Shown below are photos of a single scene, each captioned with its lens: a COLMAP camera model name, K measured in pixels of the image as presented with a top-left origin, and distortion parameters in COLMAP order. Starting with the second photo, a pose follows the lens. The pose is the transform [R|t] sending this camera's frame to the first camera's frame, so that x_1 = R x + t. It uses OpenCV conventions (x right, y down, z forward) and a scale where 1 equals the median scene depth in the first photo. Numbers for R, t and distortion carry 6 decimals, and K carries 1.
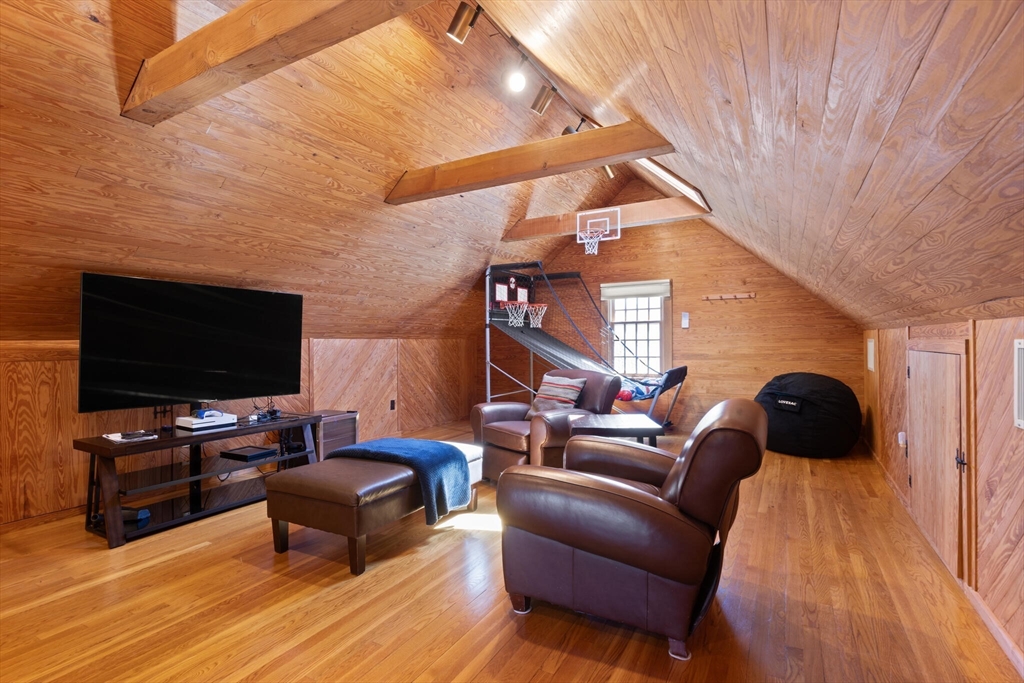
lens RADIAL K [[490.4, 0, 514.8], [0, 490.4, 340.0], [0, 0, 1]] dist [0.000263, 0.000506]
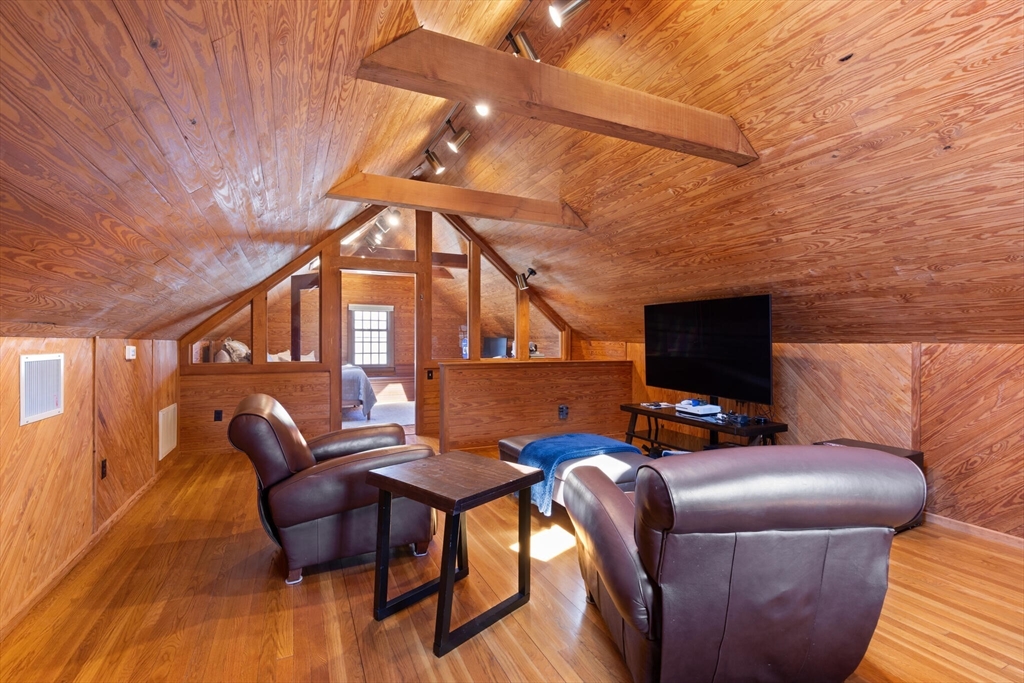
lens RADIAL K [[468.2, 0, 516.1], [0, 468.2, 339.2], [0, 0, 1]] dist [0.009955, -0.001968]
pose [[-0.579922, 0.003311, -0.814665, 0.701704], [0.004104, 0.999991, 0.001142, -0.019293], [0.814662, -0.002681, -0.579930, 1.494823]]
